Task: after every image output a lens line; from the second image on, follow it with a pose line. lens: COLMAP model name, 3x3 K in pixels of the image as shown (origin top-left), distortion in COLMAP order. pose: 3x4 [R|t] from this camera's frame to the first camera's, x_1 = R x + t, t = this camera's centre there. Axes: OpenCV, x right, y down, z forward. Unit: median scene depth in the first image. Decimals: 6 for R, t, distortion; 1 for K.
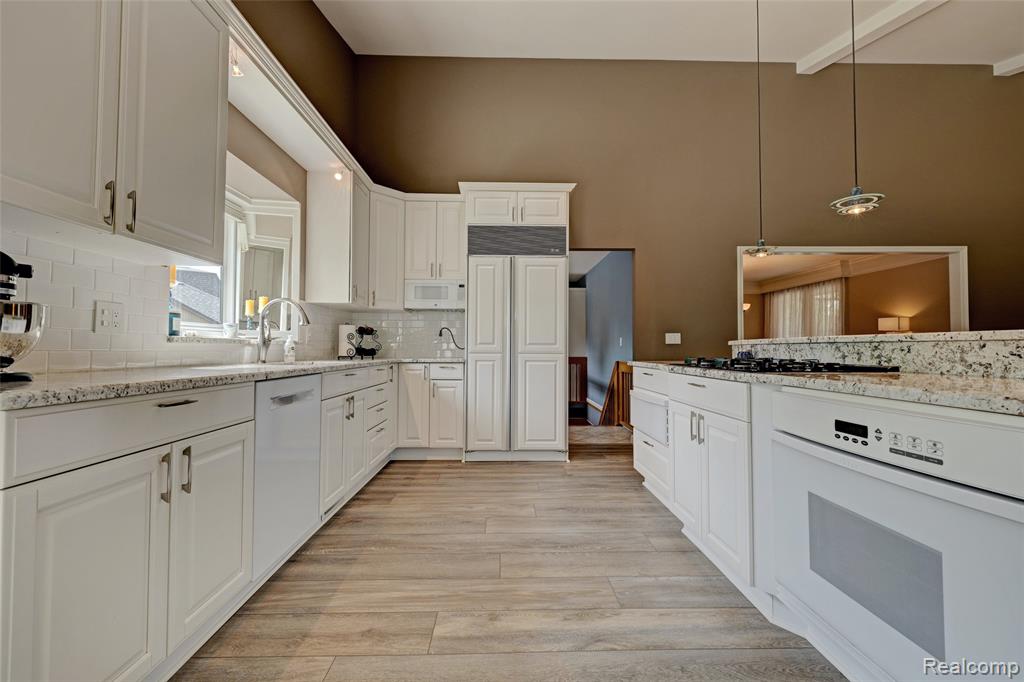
lens RADIAL K [[421.3, 0, 511.5], [0, 421.3, 351.0], [0, 0, 1]] dist [-0.000594, 0.000002]
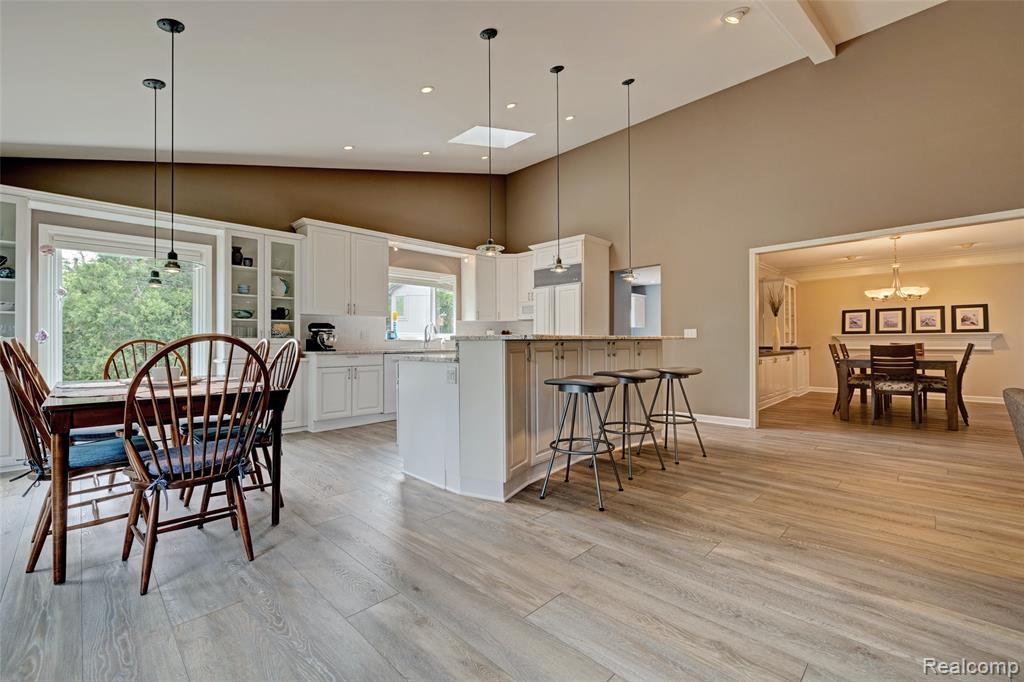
lens RADIAL K [[431.6, 0, 512.2], [0, 431.6, 338.2], [0, 0, 1]] dist [-0.000462, 0.000304]
pose [[0.697895, -0.011070, -0.716114, 1.082684], [0.001021, 0.999895, -0.014462, 0.000753], [0.716199, 0.009362, 0.697833, -0.274048]]
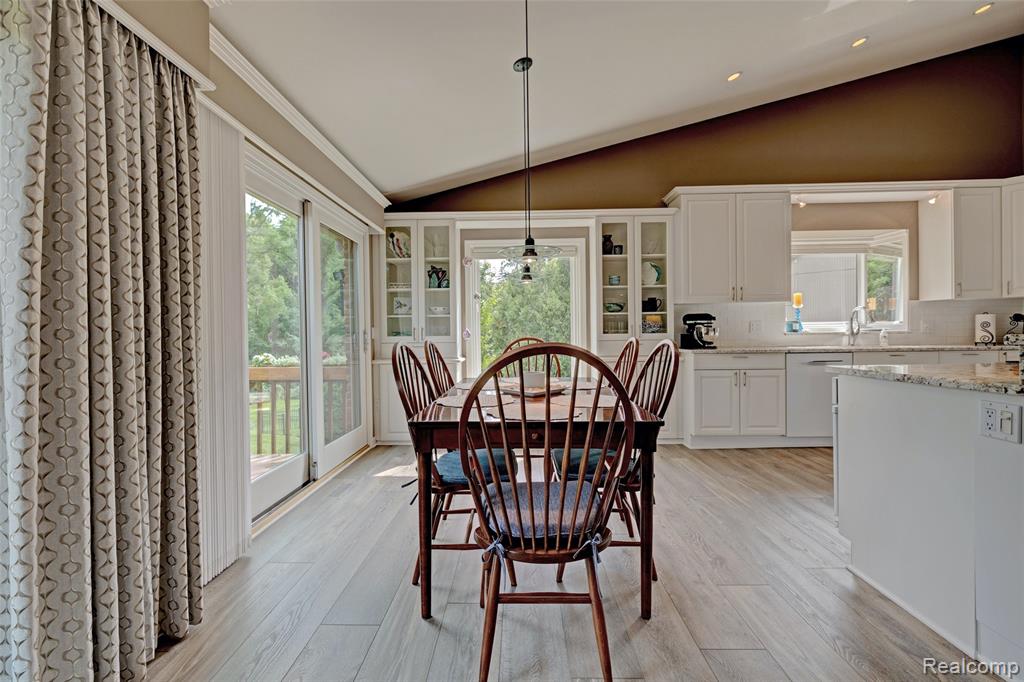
lens RADIAL K [[431.6, 0, 512.2], [0, 431.6, 338.2], [0, 0, 1]] dist [-0.000462, 0.000304]
pose [[-0.036254, 0.009169, -0.999301, 0.802288], [0.006318, 0.999940, 0.008946, -0.018136], [0.999323, -0.005989, -0.036310, -0.190311]]
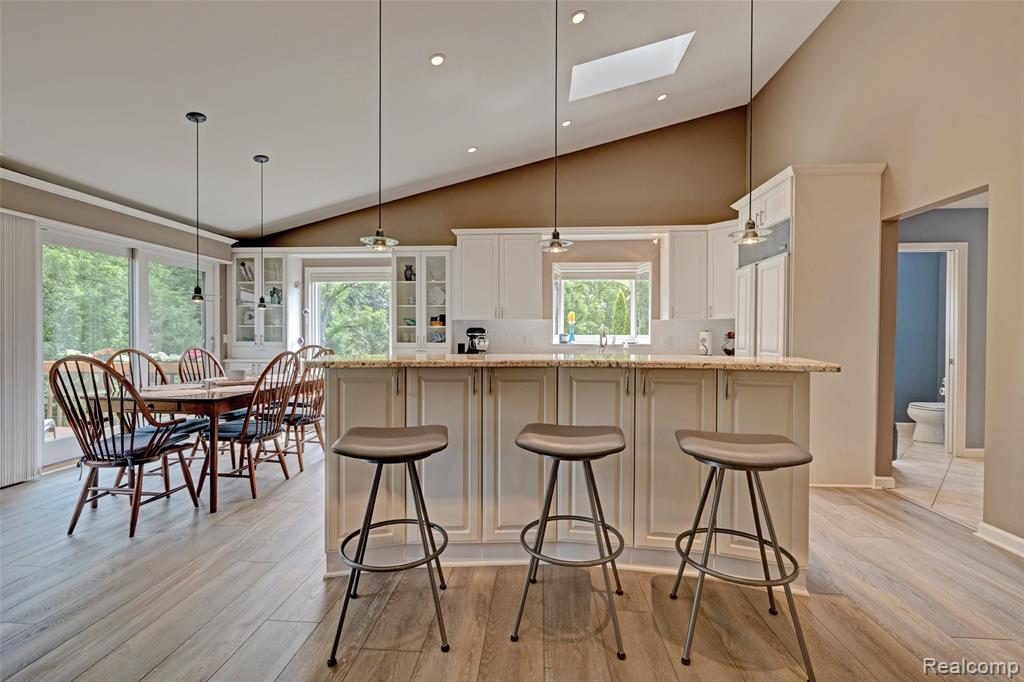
lens RADIAL K [[431.6, 0, 512.2], [0, 431.6, 338.2], [0, 0, 1]] dist [-0.000462, 0.000304]
pose [[-0.090214, 0.008416, -0.995887, 1.076329], [-0.010845, 0.999897, 0.009433, -0.049662], [0.995863, 0.011651, -0.090114, 0.516302]]
